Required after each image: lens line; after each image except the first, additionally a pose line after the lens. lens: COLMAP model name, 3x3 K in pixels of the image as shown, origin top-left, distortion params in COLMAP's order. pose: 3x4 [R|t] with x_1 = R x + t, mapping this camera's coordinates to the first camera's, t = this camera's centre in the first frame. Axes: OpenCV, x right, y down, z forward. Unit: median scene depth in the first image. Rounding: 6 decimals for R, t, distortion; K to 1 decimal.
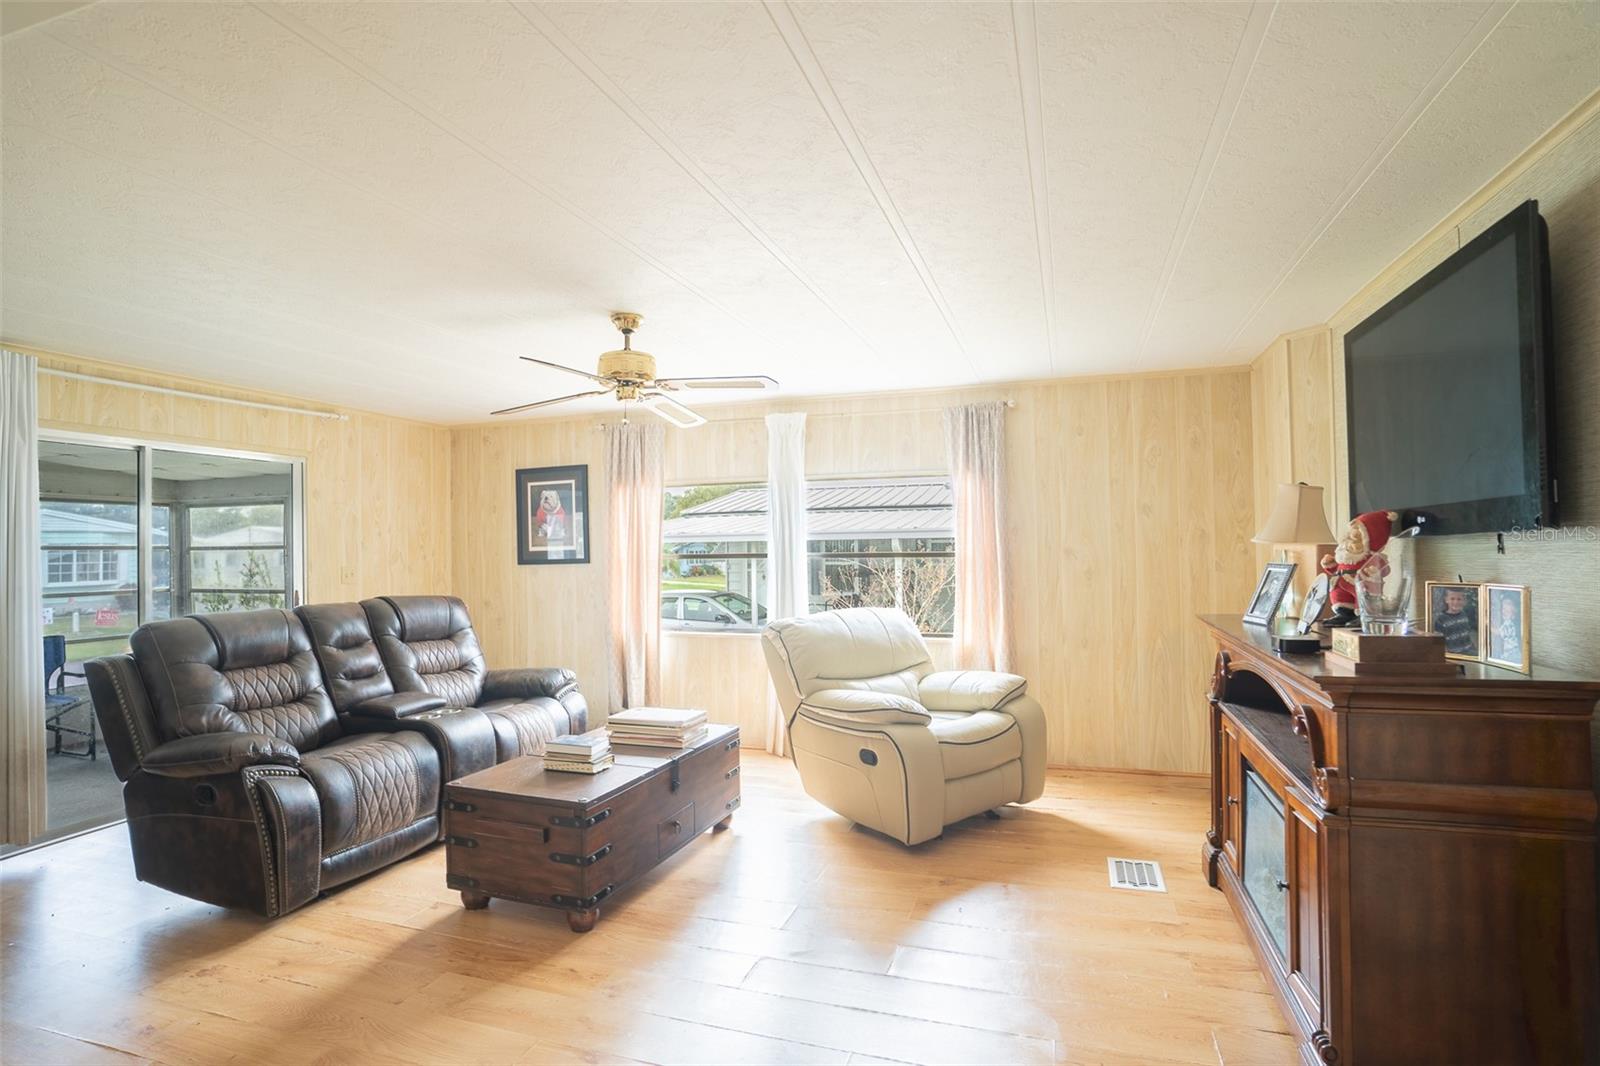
lens RADIAL K [[806.3, 0, 800.0], [0, 806.3, 533.0], [0, 0, 1]] dist [-0.080028, -0.000087]
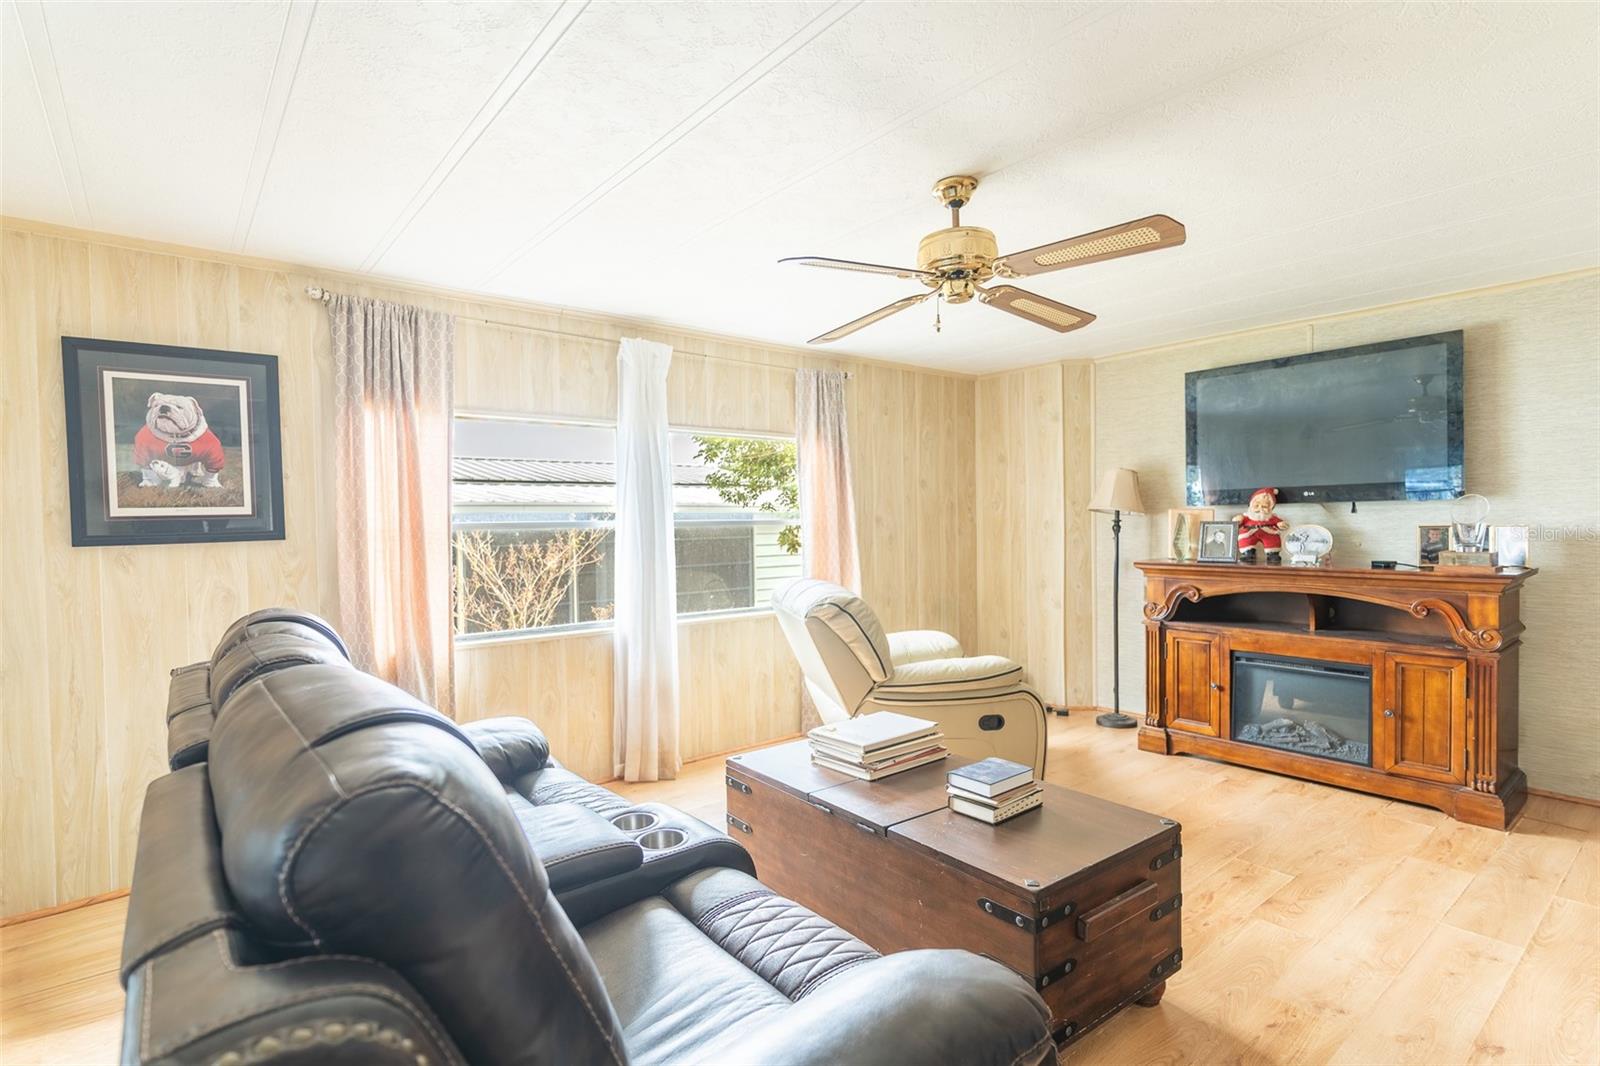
lens RADIAL K [[778.8, 0, 800.0], [0, 778.8, 533.0], [0, 0, 1]] dist [-0.010583, 0.000374]
pose [[0.538395, -0.006871, 0.842665, -0.551825], [-0.007963, 0.999881, 0.013241, 0.025113], [-0.842655, -0.013839, 0.538276, 0.453448]]
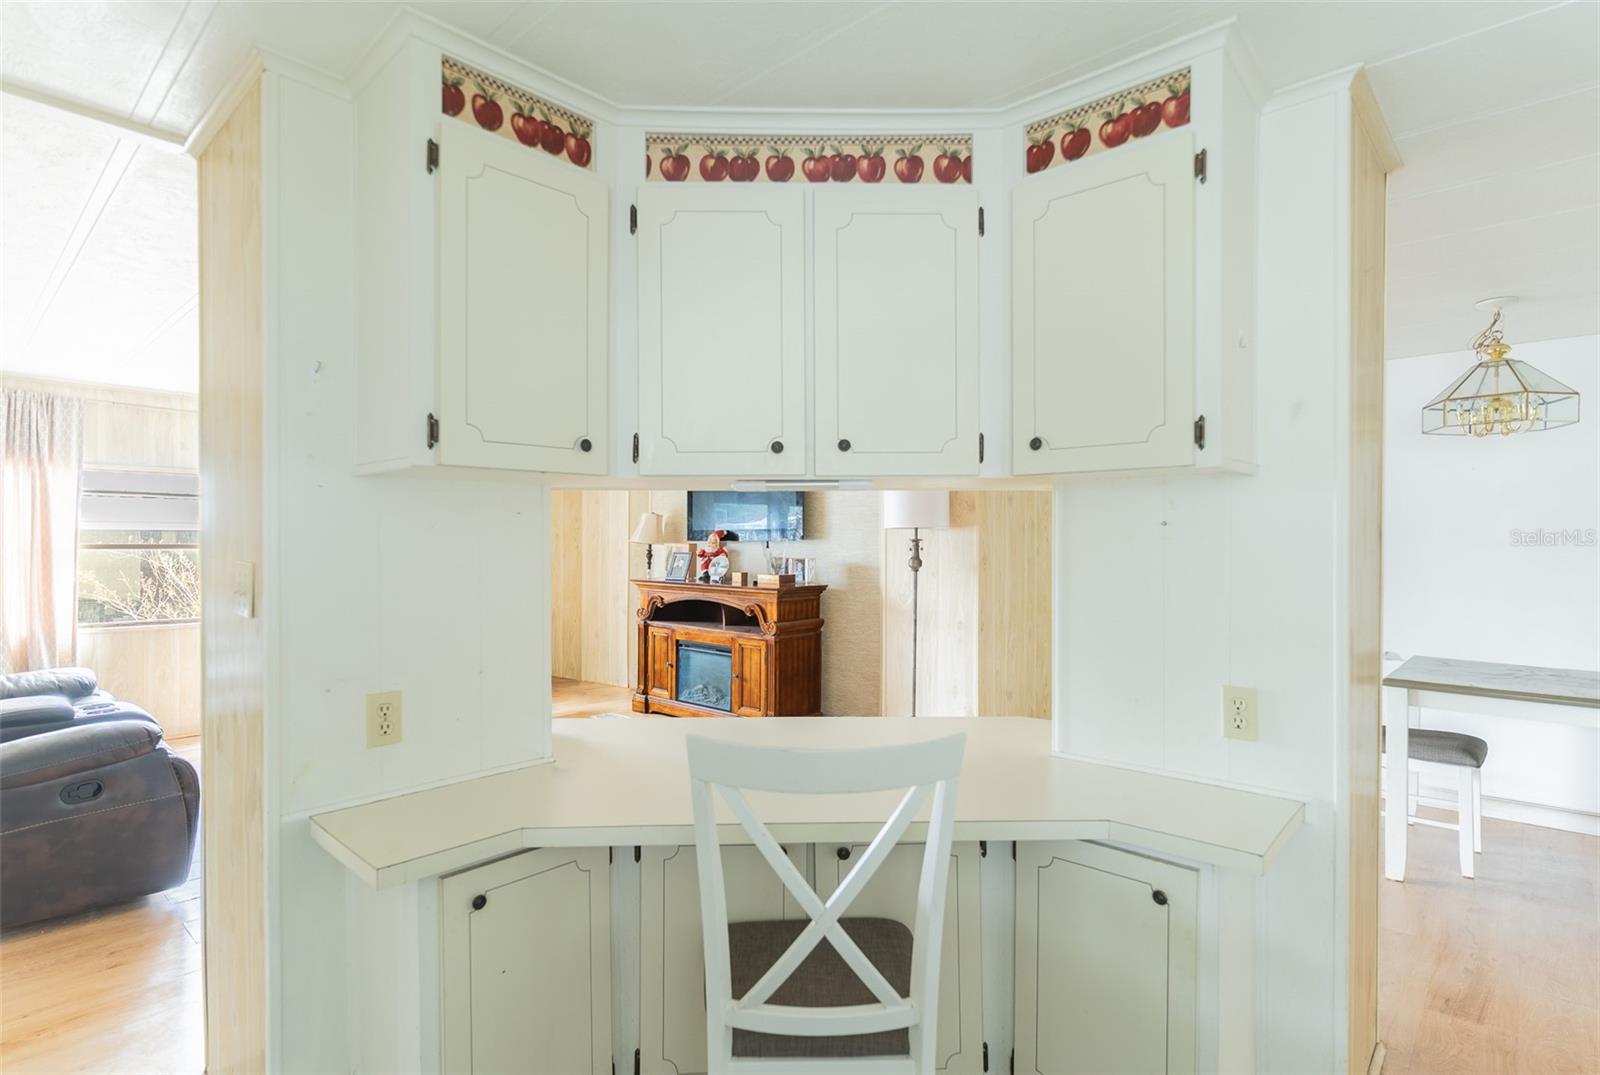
lens RADIAL K [[810.2, 0, 800.0], [0, 810.2, 537.5], [0, 0, 1]] dist [-0.003022, -0.000682]
pose [[0.417164, 0.022088, 0.908563, -0.675327], [-0.027268, 0.999559, -0.011780, 0.008338], [-0.908422, -0.019861, 0.417582, -0.122492]]
